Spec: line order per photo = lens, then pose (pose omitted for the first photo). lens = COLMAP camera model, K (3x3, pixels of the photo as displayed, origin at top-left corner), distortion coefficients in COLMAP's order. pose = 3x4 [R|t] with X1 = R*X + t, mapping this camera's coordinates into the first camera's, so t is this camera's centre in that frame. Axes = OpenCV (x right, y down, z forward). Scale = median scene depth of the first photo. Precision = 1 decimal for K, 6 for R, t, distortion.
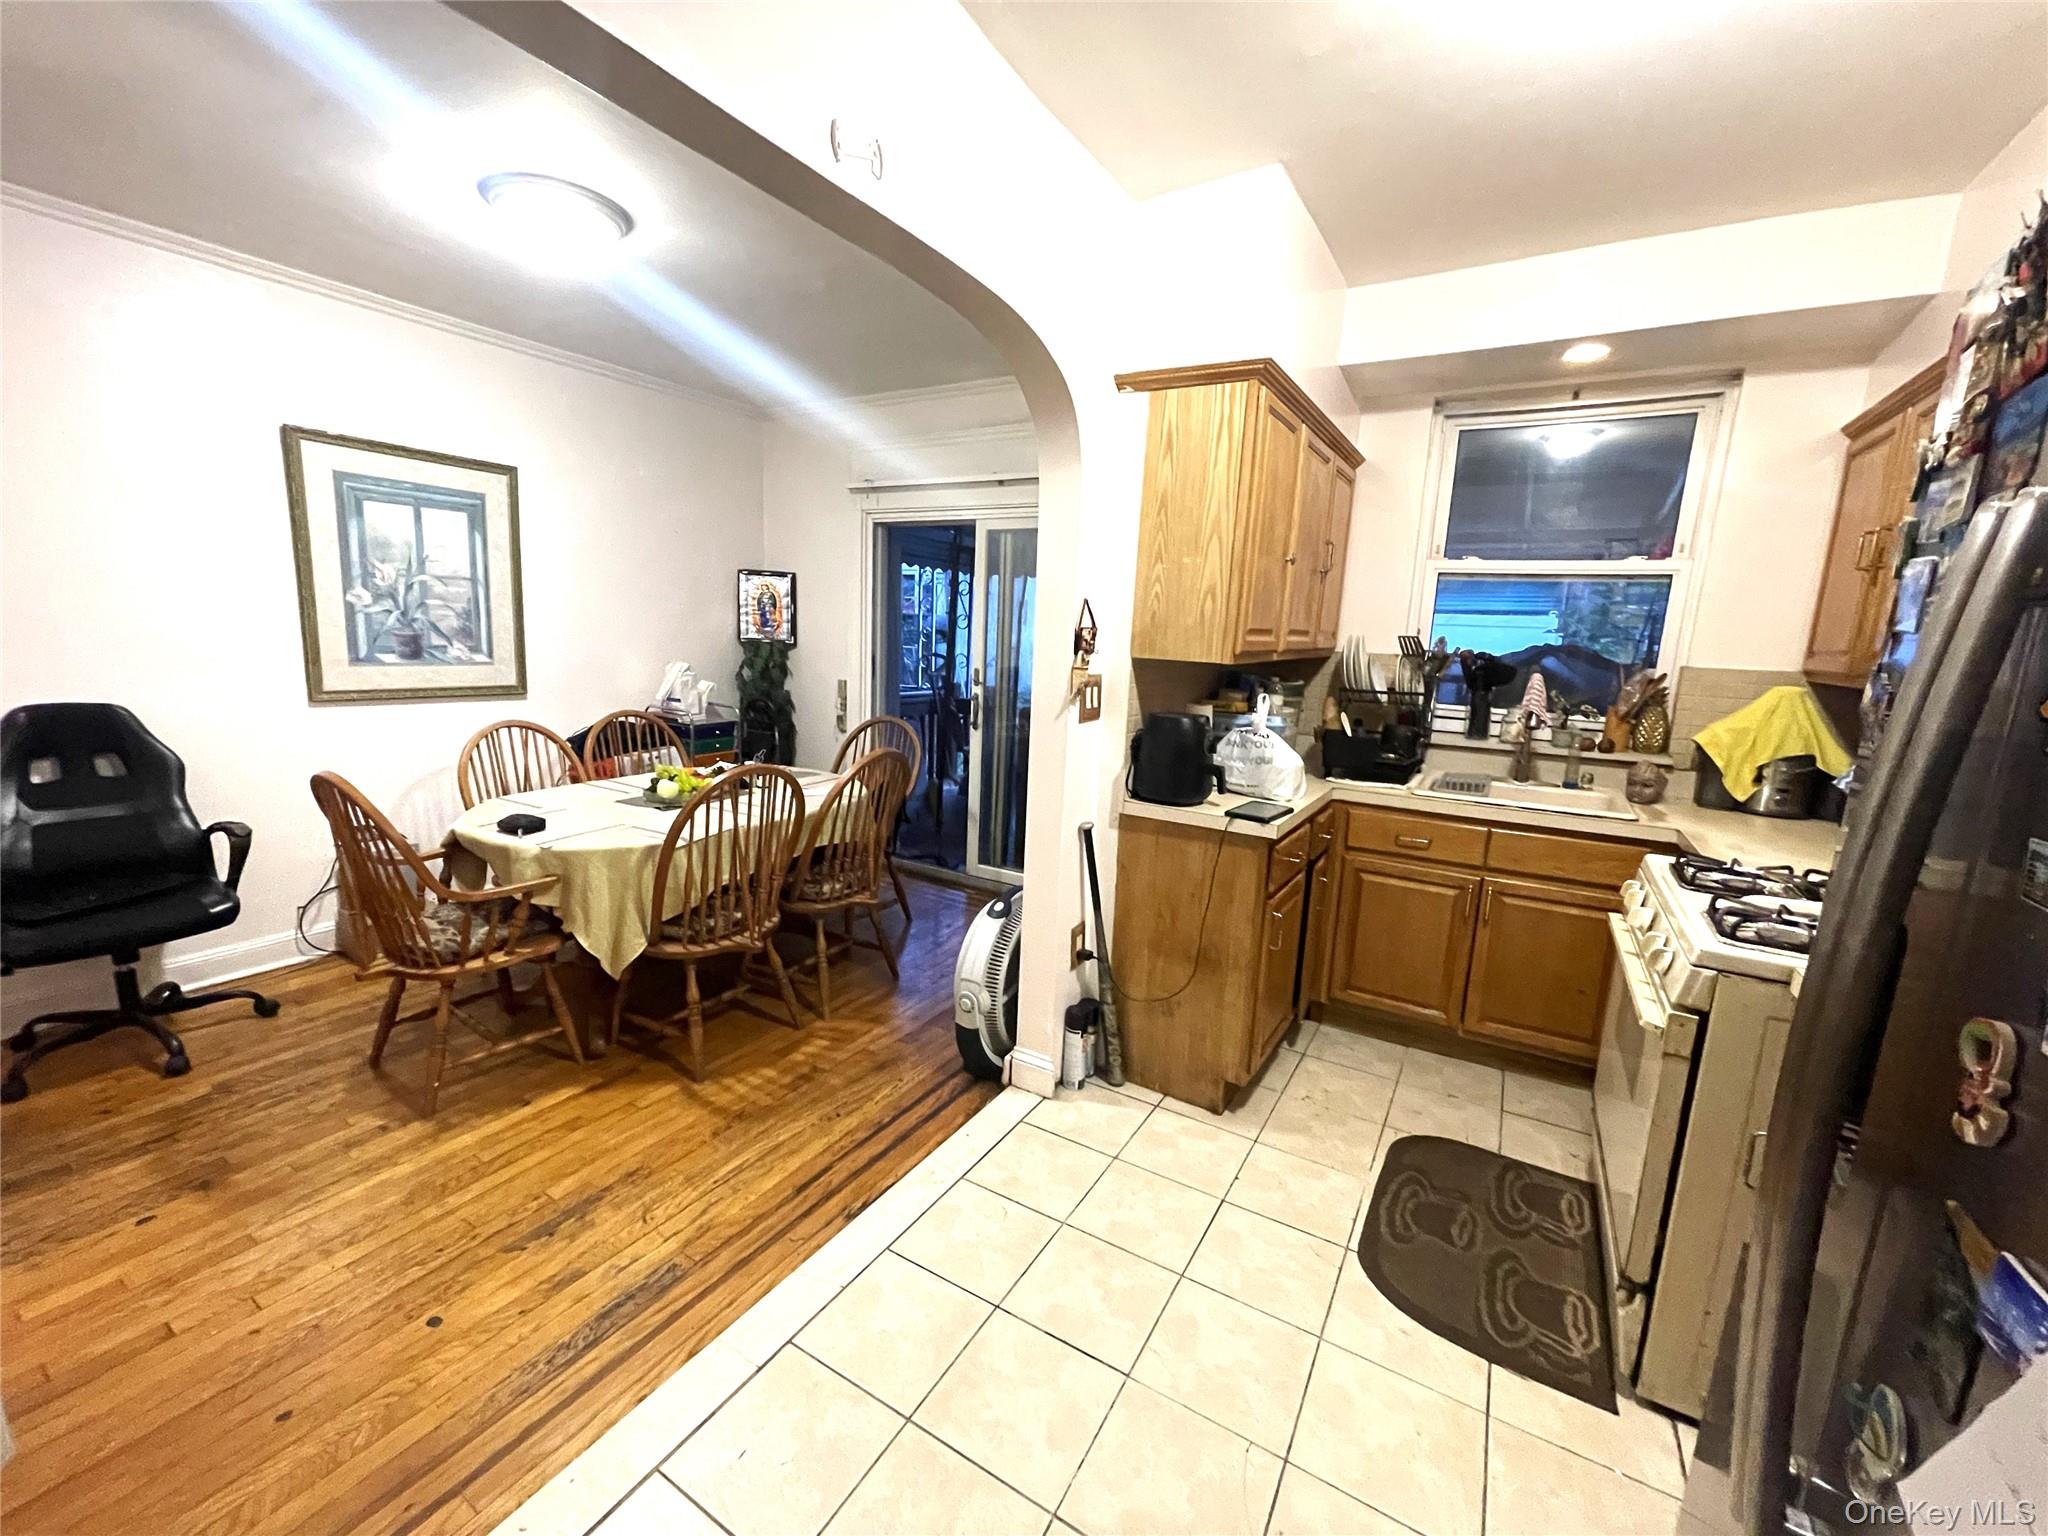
lens RADIAL K [[823.2, 0, 1012.5], [0, 823.2, 772.2], [0, 0, 1]] dist [-0.001785, -0.000650]
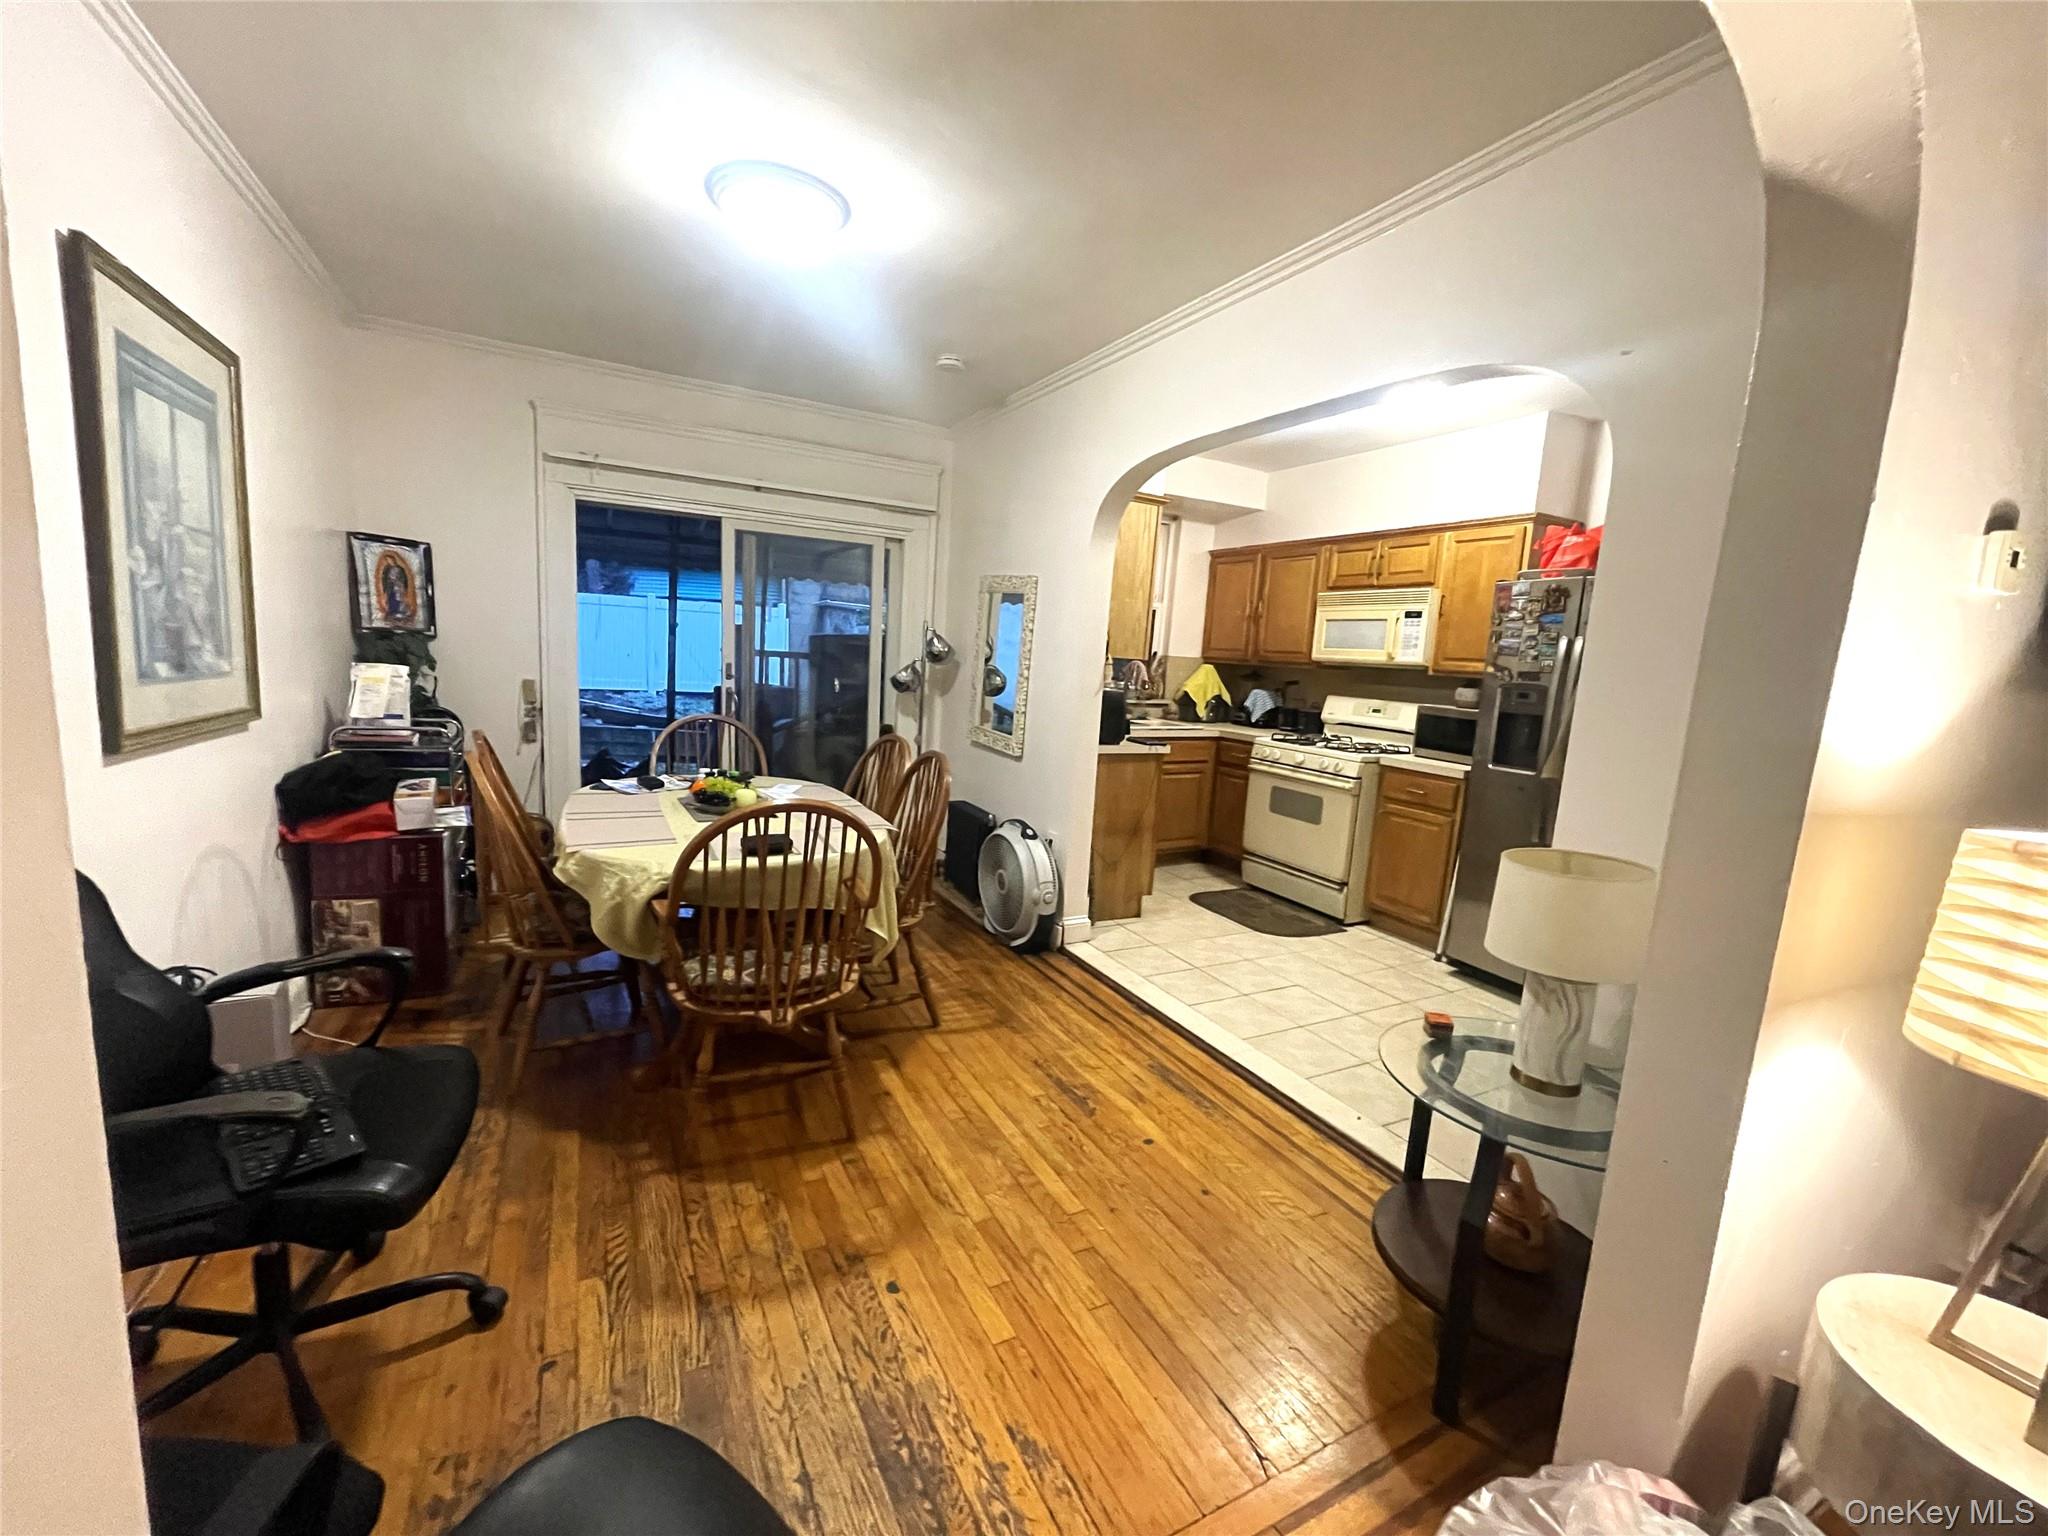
lens RADIAL K [[823.2, 0, 1012.5], [0, 823.2, 772.2], [0, 0, 1]] dist [-0.001785, -0.000650]
pose [[0.519066, -0.133695, 0.844214, -1.246945], [0.112891, 0.989762, 0.087334, -0.068341], [-0.847246, 0.049972, 0.528844, 0.273132]]
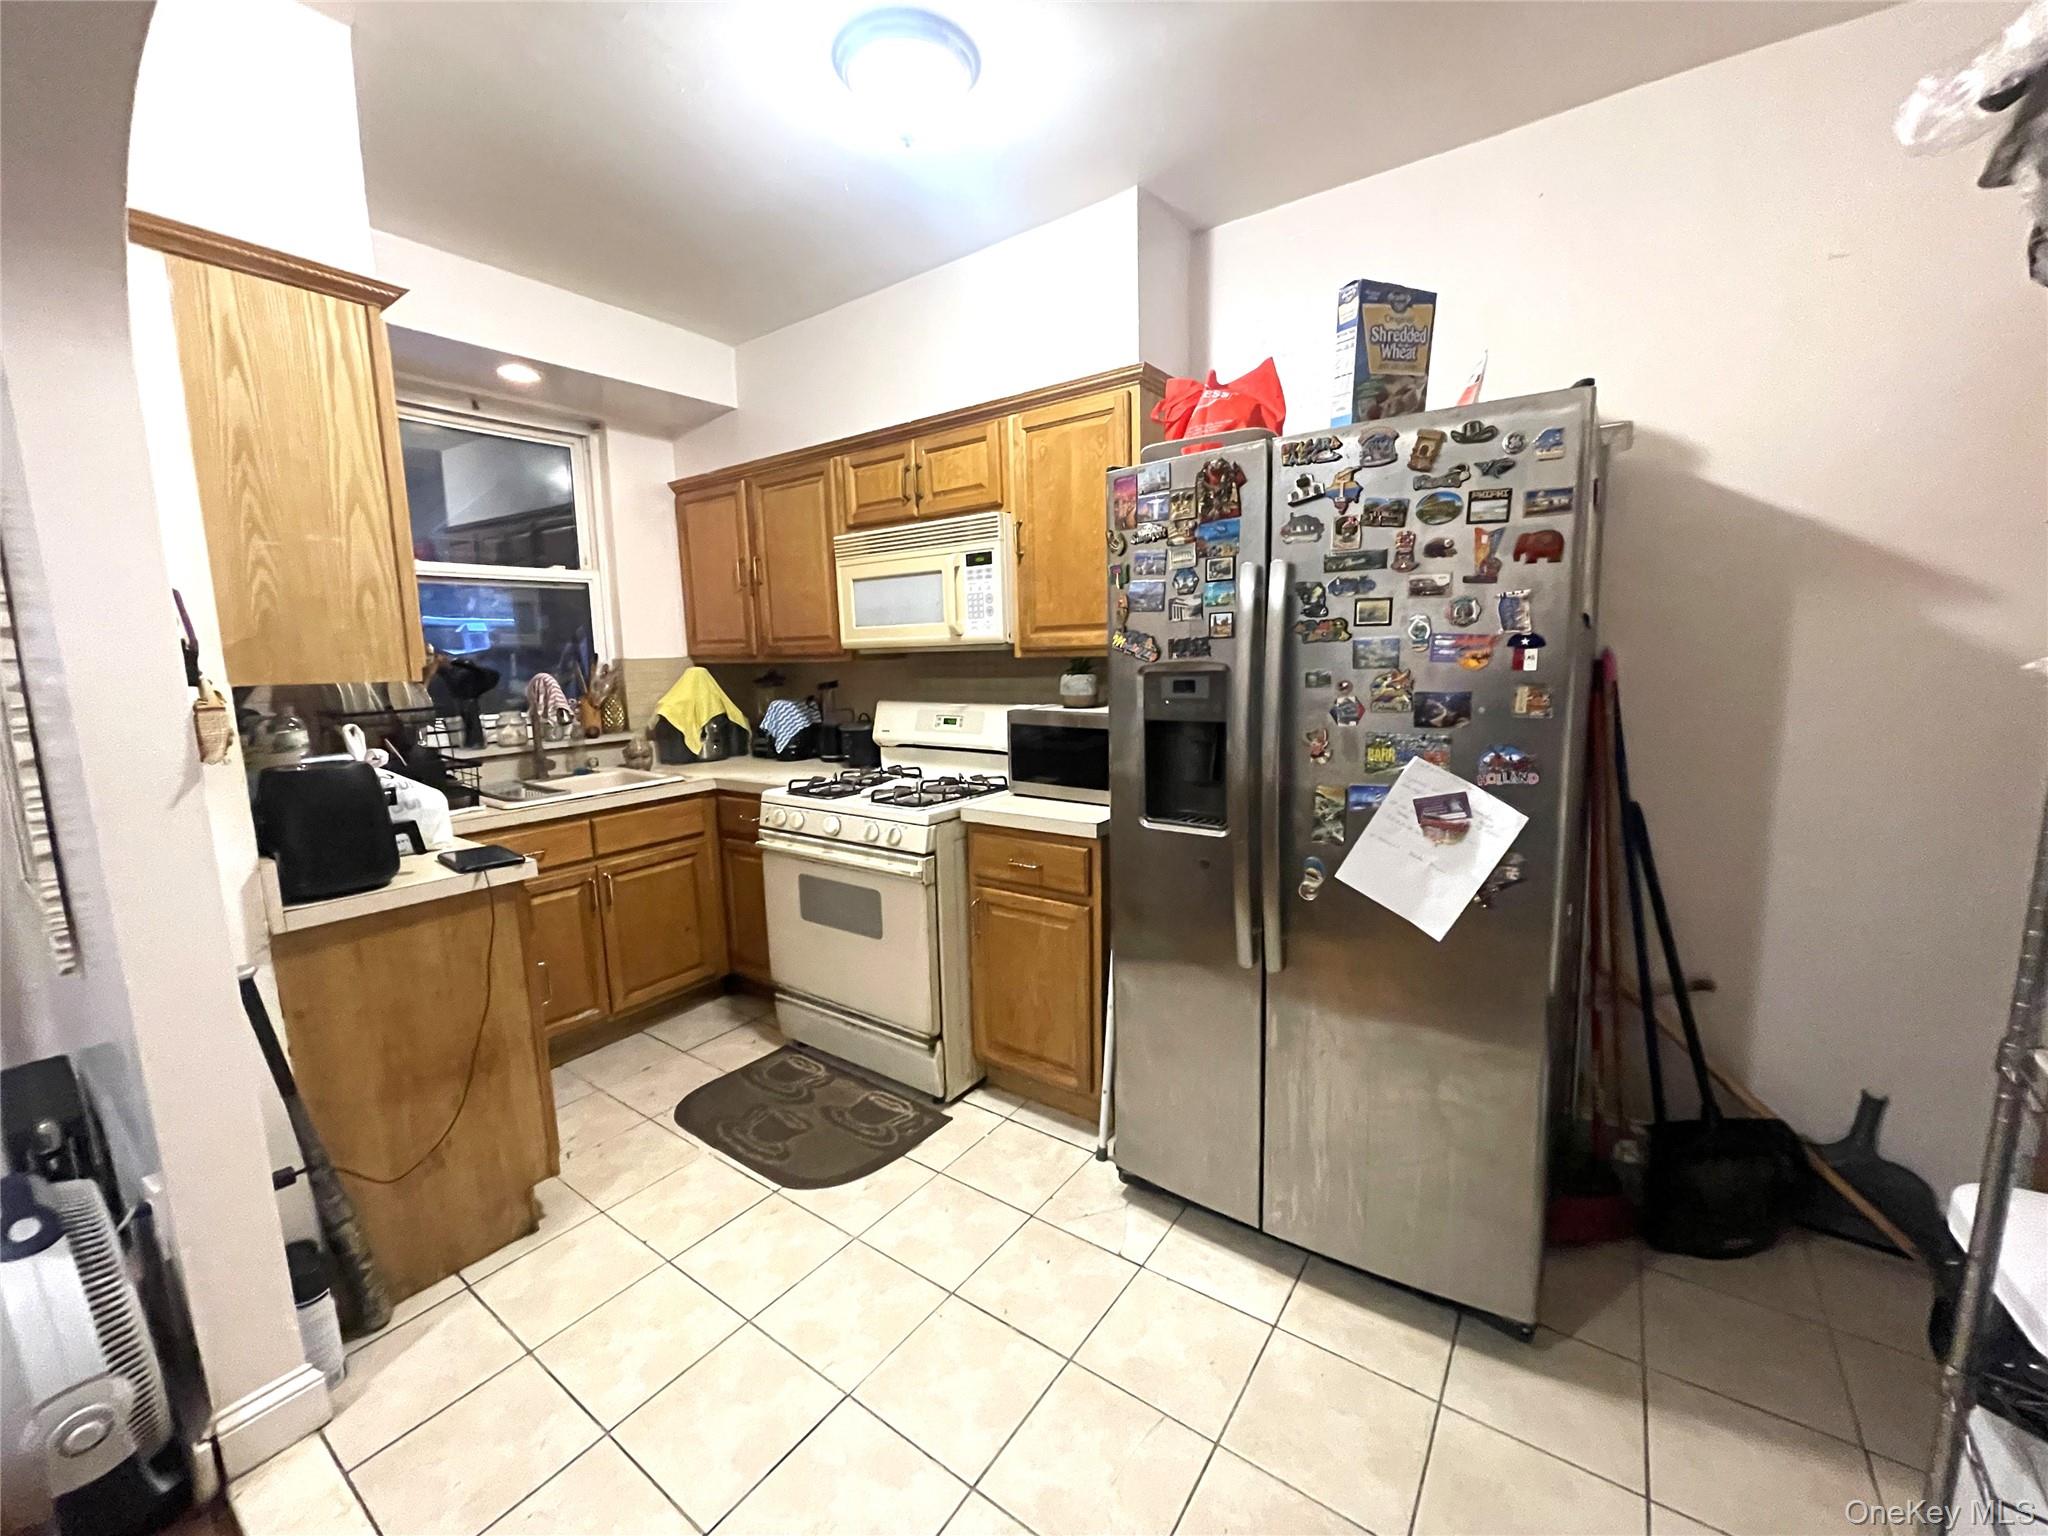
lens RADIAL K [[823.2, 0, 1012.5], [0, 823.2, 772.2], [0, 0, 1]] dist [-0.001785, -0.000650]
pose [[0.084251, -0.187758, 0.978595, -0.393995], [0.204261, 0.964486, 0.167466, -0.056797], [-0.975284, 0.185780, 0.119610, 0.340216]]
